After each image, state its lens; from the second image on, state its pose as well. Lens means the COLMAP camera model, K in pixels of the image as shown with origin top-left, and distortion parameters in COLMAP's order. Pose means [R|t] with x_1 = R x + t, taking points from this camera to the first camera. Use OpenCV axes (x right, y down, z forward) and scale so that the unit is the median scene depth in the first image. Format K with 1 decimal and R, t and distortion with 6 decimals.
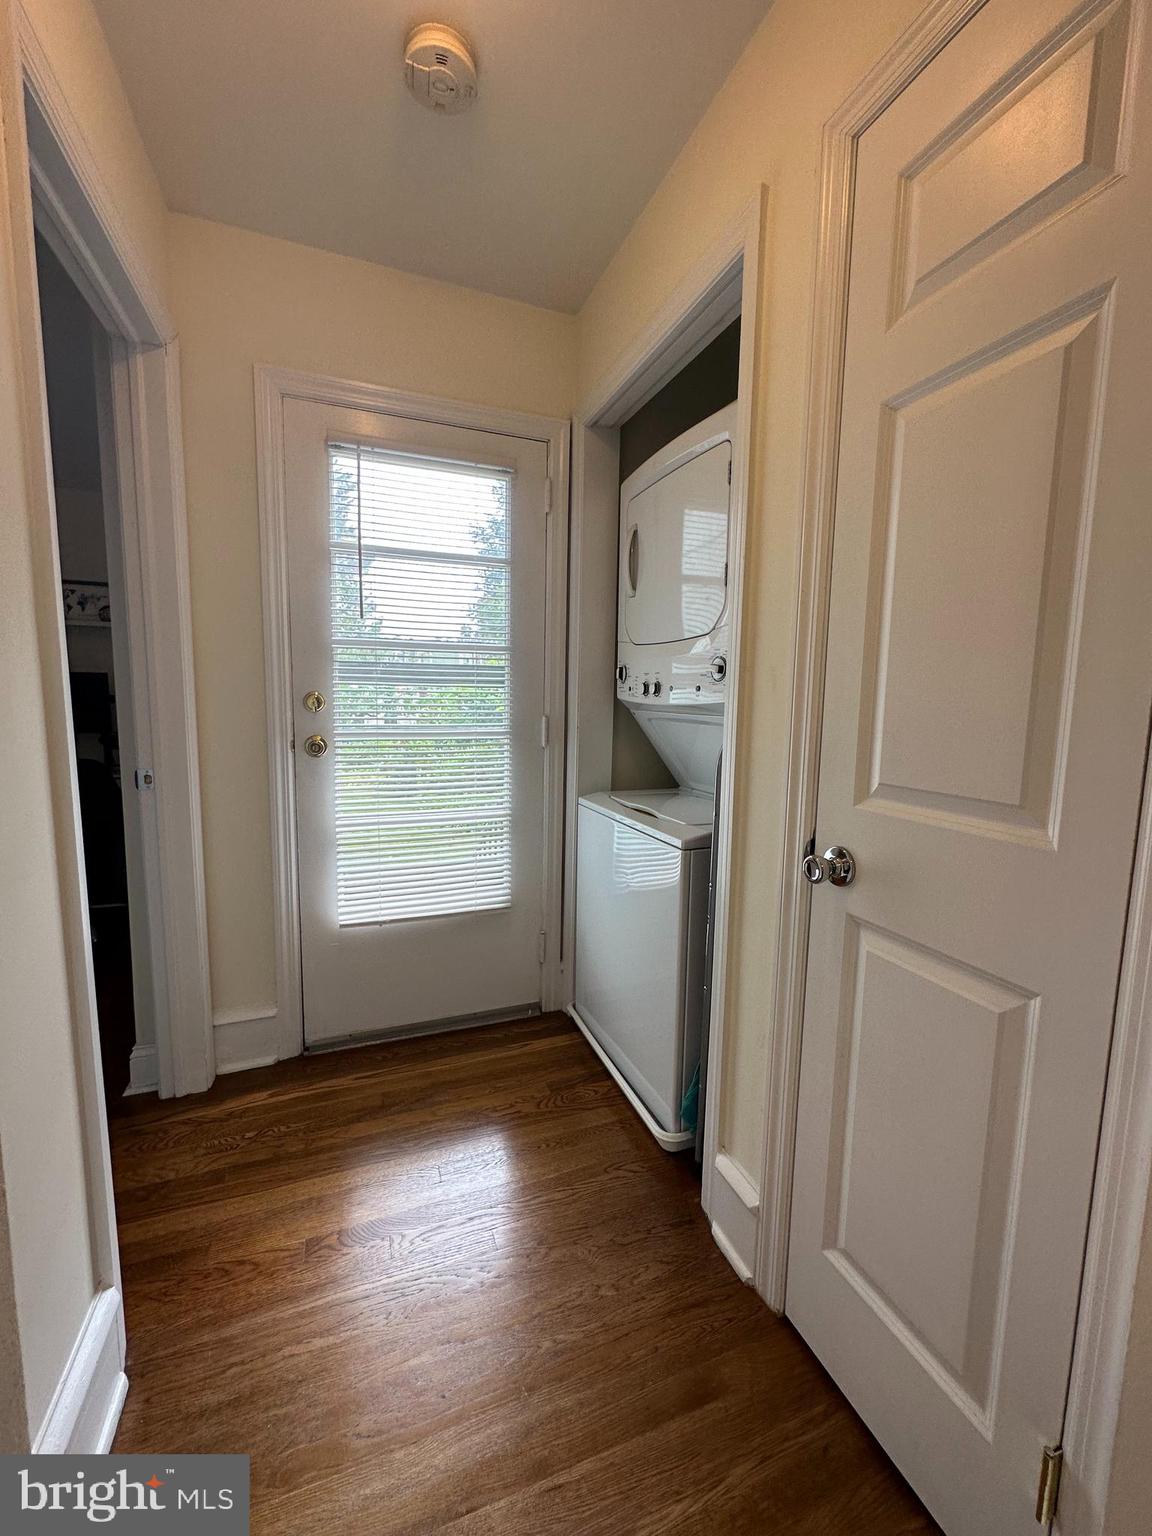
lens RADIAL K [[614.6, 0, 578.1], [0, 614.6, 768.1], [0, 0, 1]] dist [-0.002385, 0.000100]
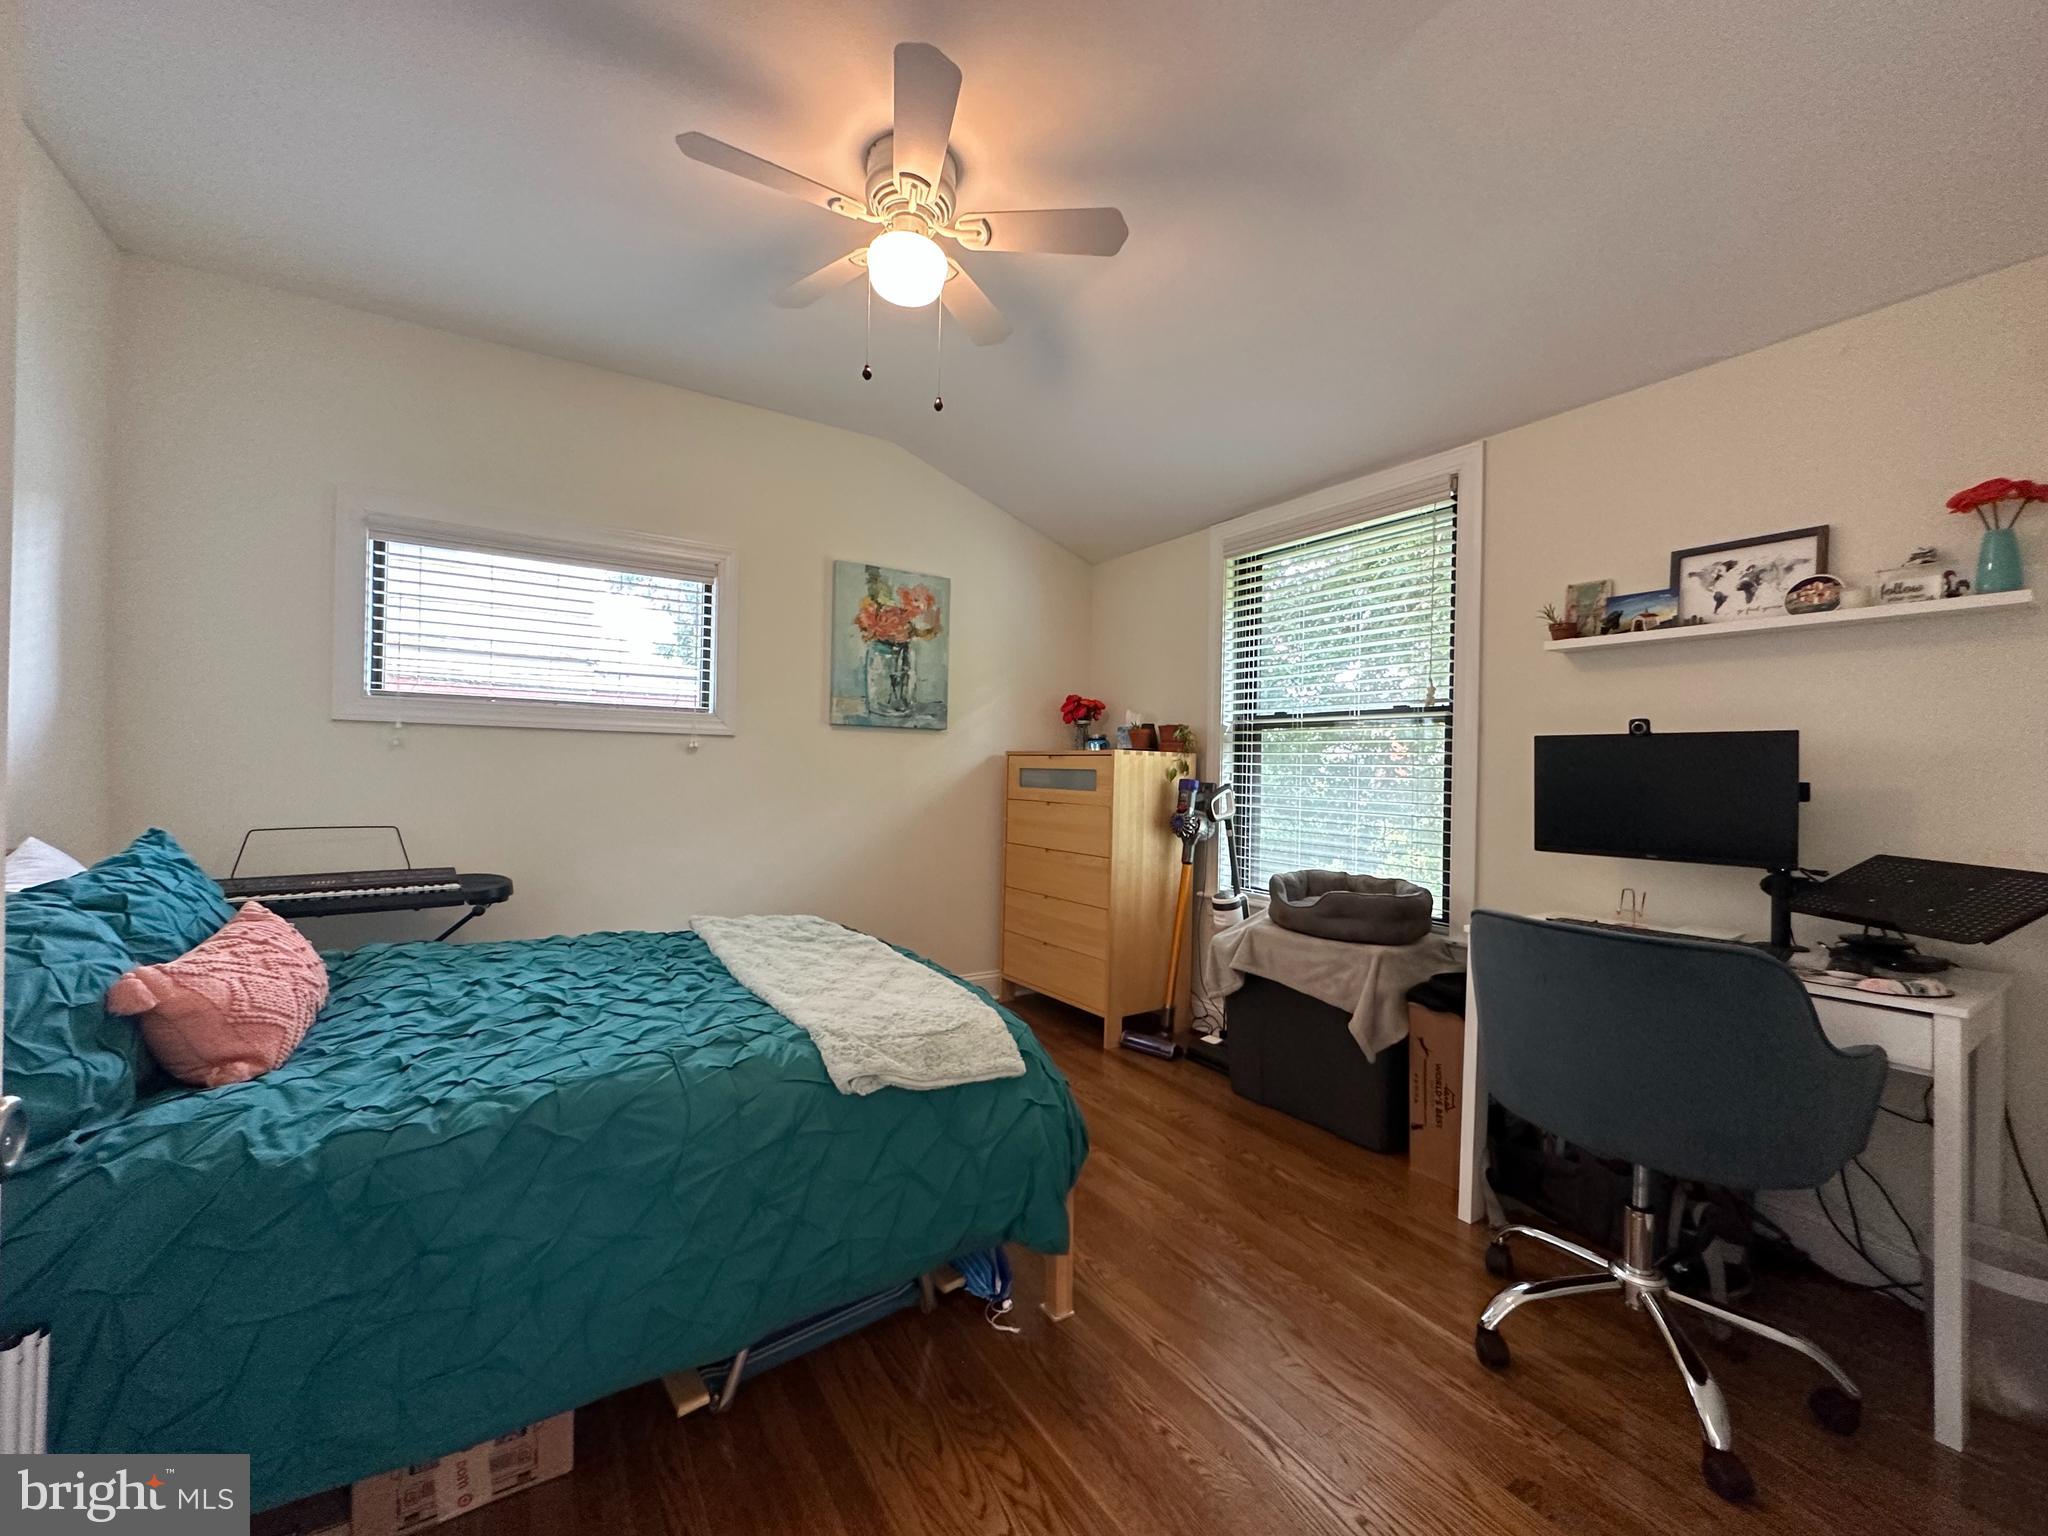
lens RADIAL K [[819.4, 0, 1025.0], [0, 819.4, 761.7], [0, 0, 1]] dist [-0.002385, 0.000100]
pose [[0.205805, -0.019659, -0.978396, -0.320156], [-0.124662, 0.991126, -0.046138, -0.040563], [0.970620, 0.131464, 0.201528, 0.363332]]
